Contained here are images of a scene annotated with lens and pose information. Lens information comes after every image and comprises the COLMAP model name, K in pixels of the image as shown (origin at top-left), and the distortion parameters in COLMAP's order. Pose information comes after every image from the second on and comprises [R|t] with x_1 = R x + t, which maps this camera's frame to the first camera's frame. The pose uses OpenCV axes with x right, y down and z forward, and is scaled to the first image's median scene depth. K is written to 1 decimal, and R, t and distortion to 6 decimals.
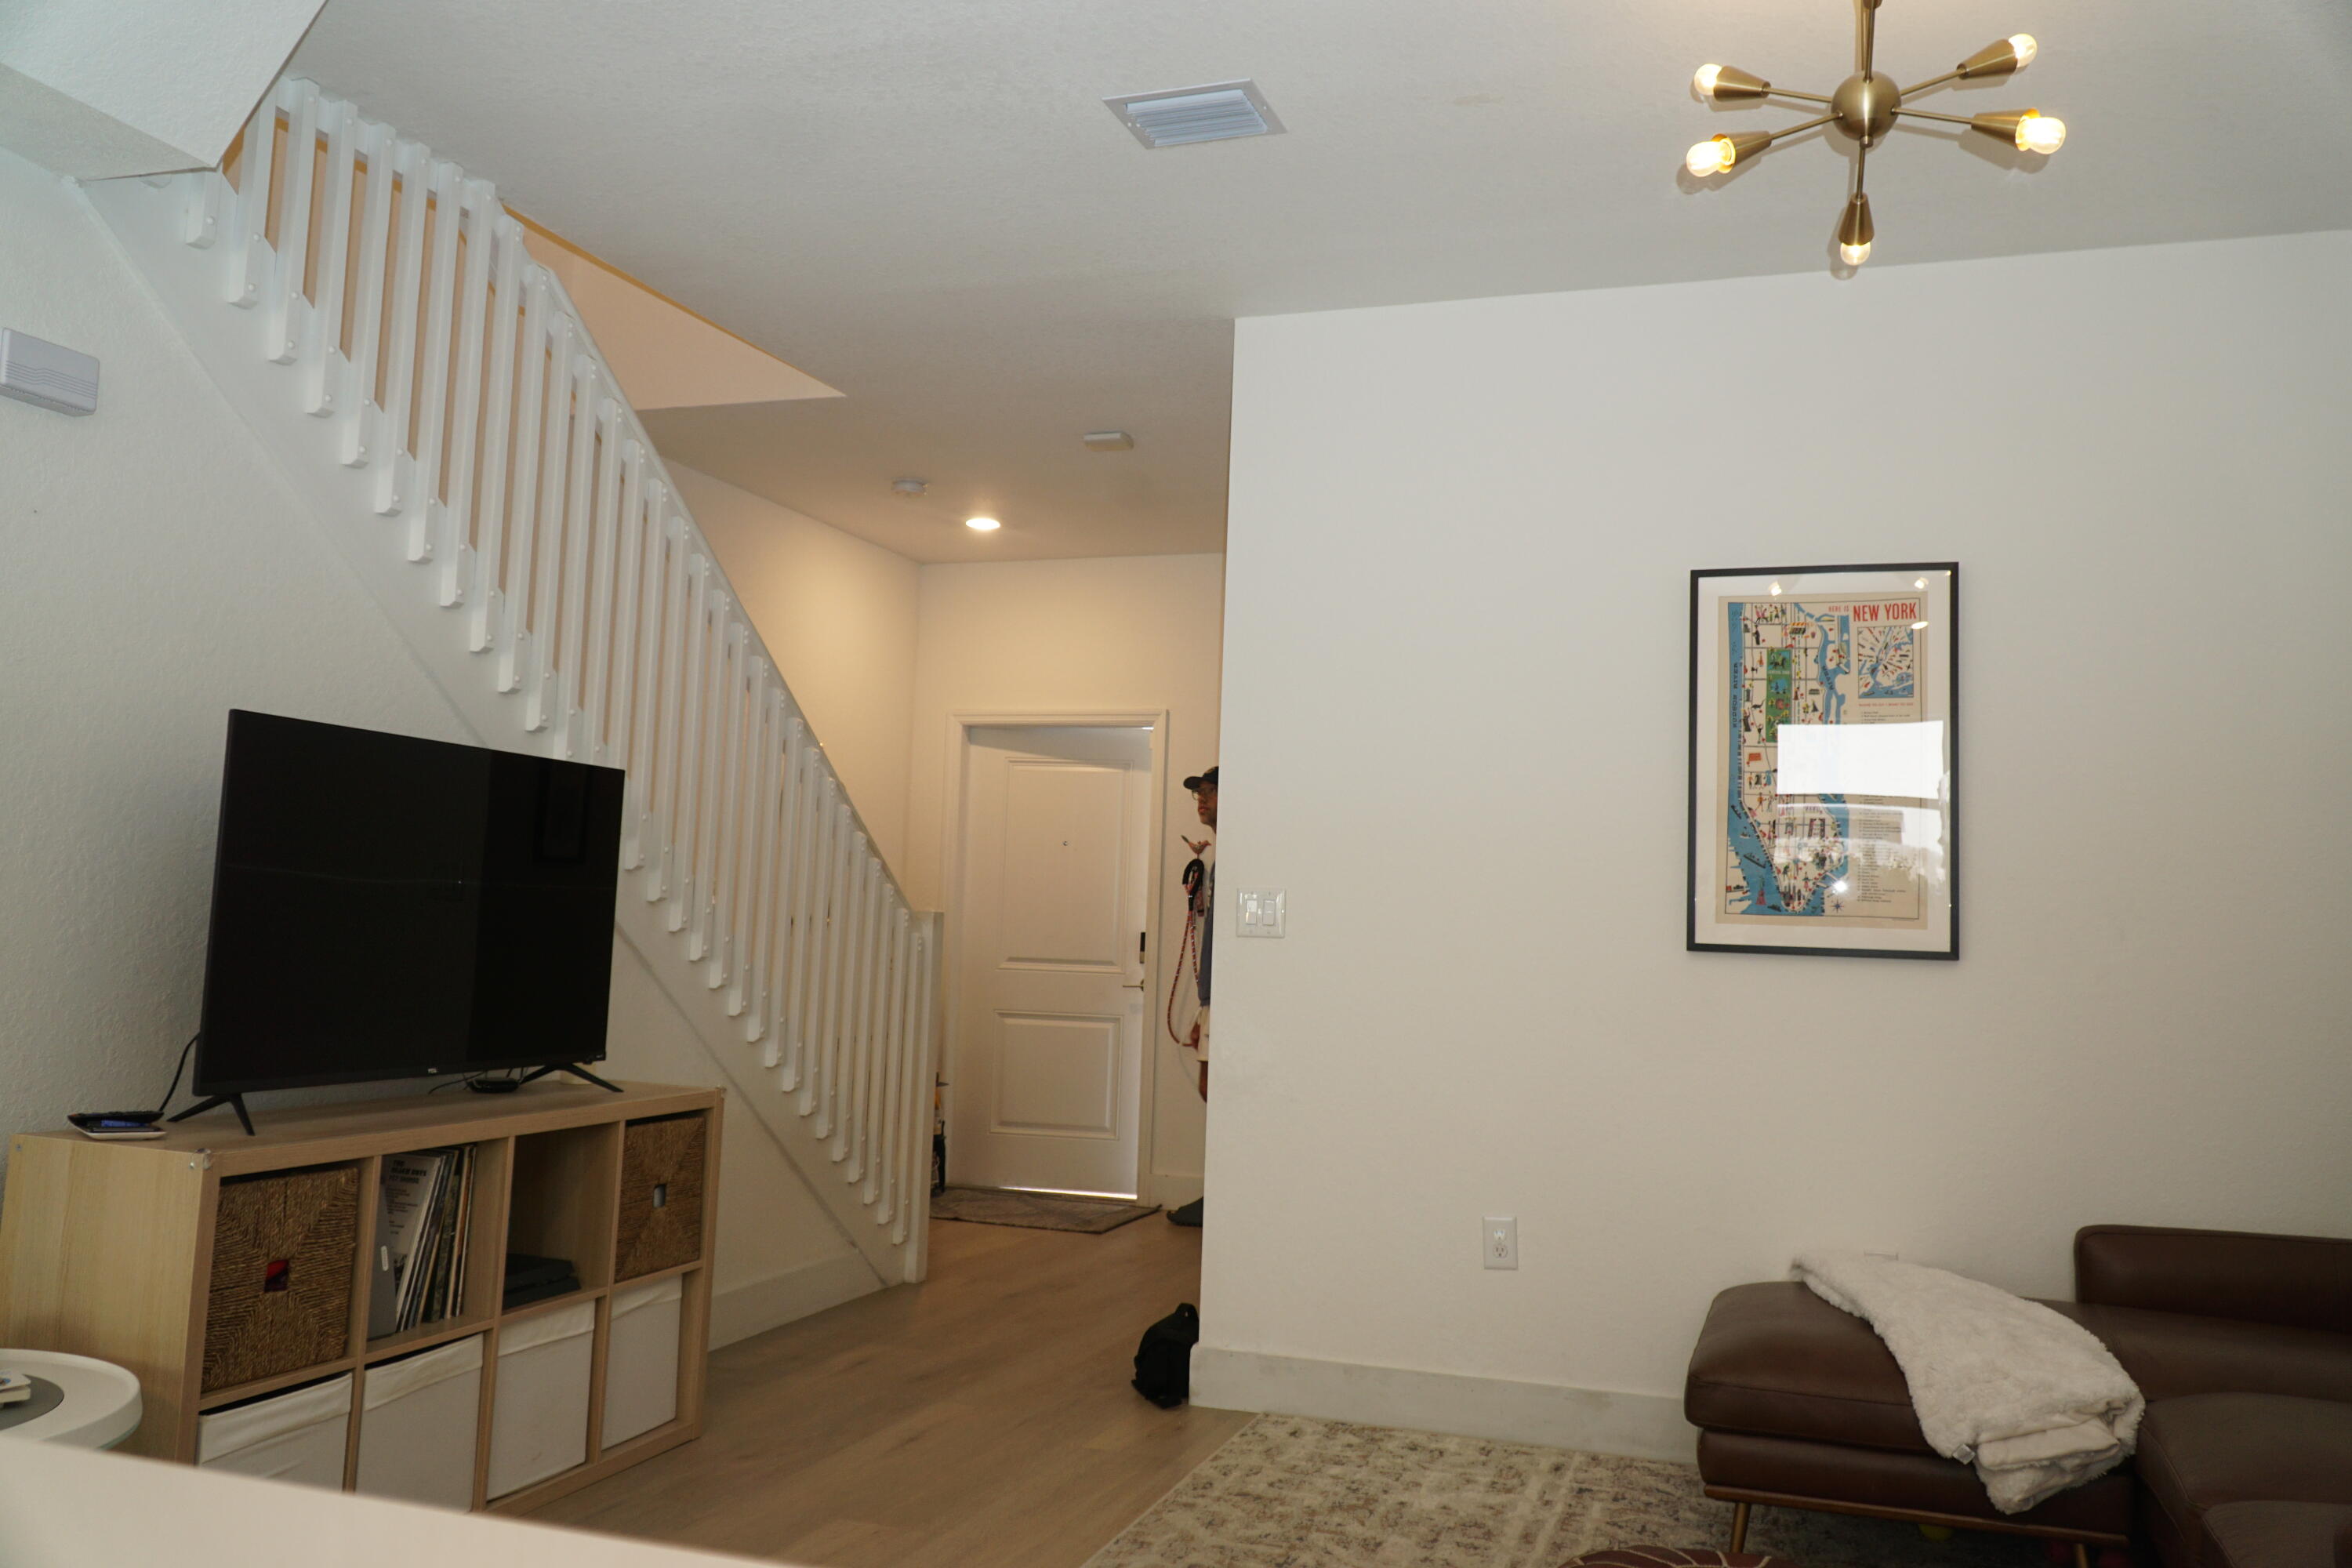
lens RADIAL K [[1868.3, 0, 1173.7], [0, 1868.3, 768.4], [0, 0, 1]] dist [-0.002291, -0.014569]
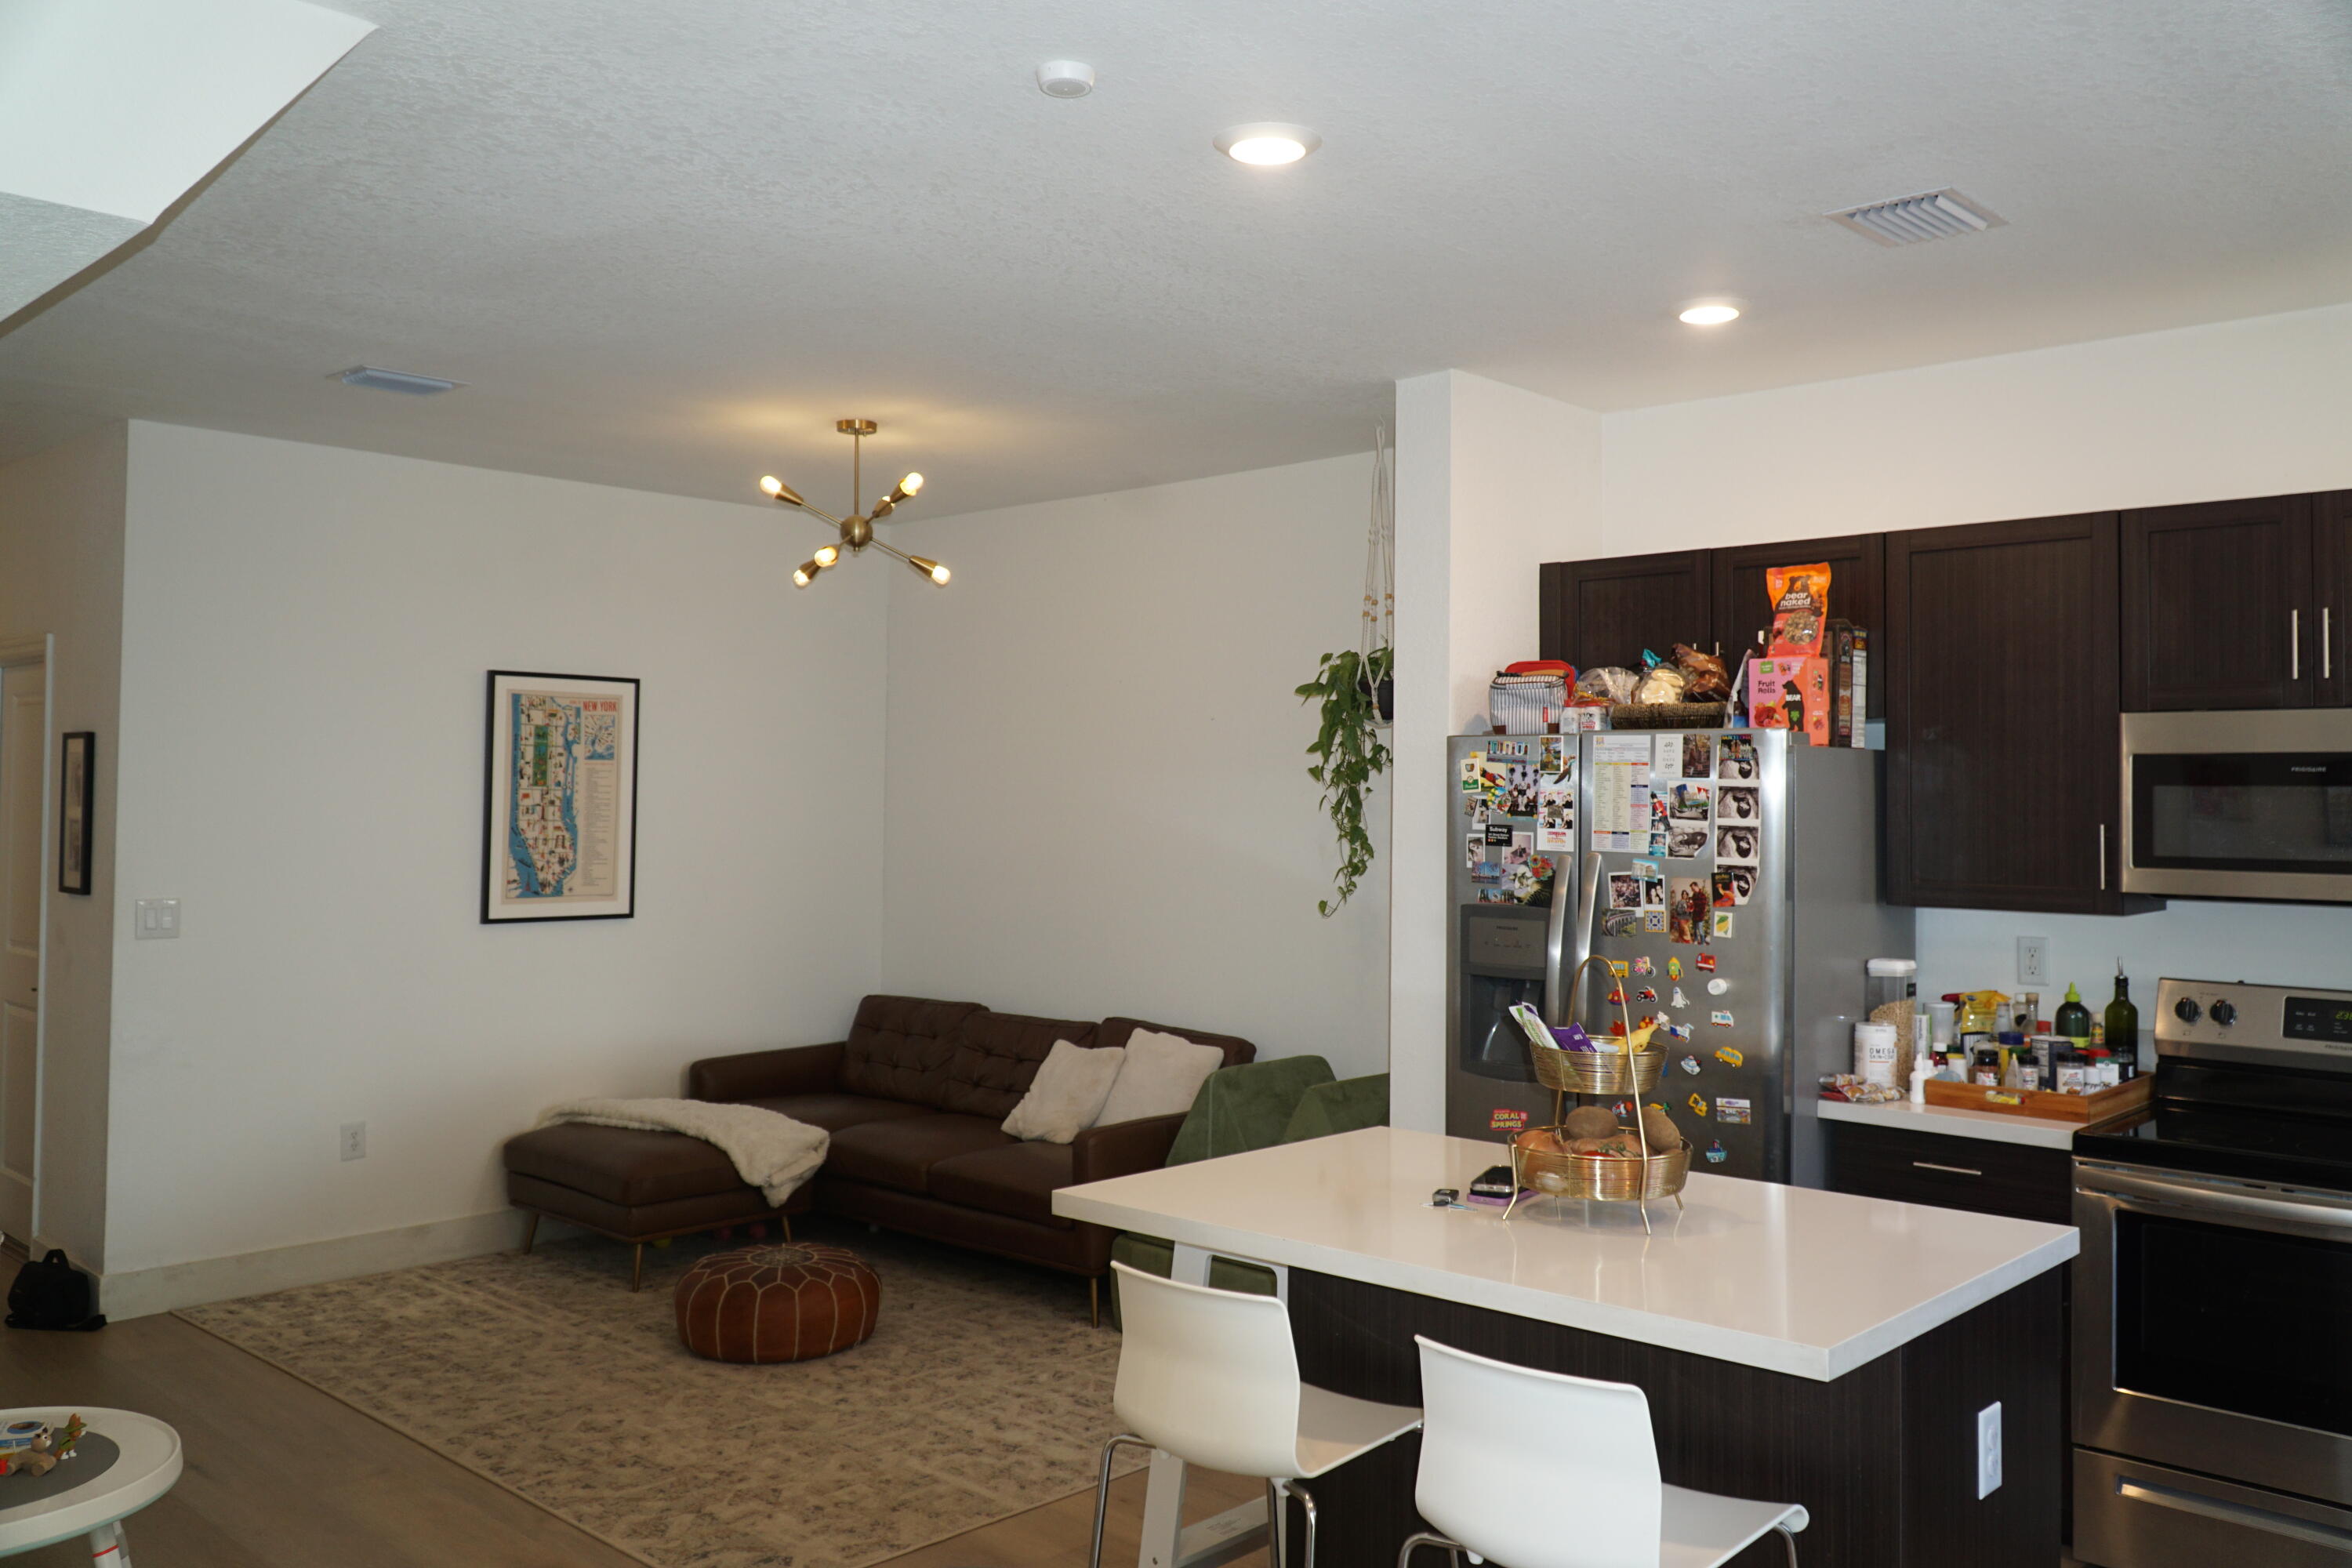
lens RADIAL K [[1868.3, 0, 1198.9], [0, 1868.3, 774.6], [0, 0, 1]] dist [-0.002291, -0.014569]
pose [[0.396004, -0.016021, 0.918109, -0.891541], [-0.074005, 0.996038, 0.049302, -0.141897], [-0.915262, -0.087468, 0.393250, -0.113723]]
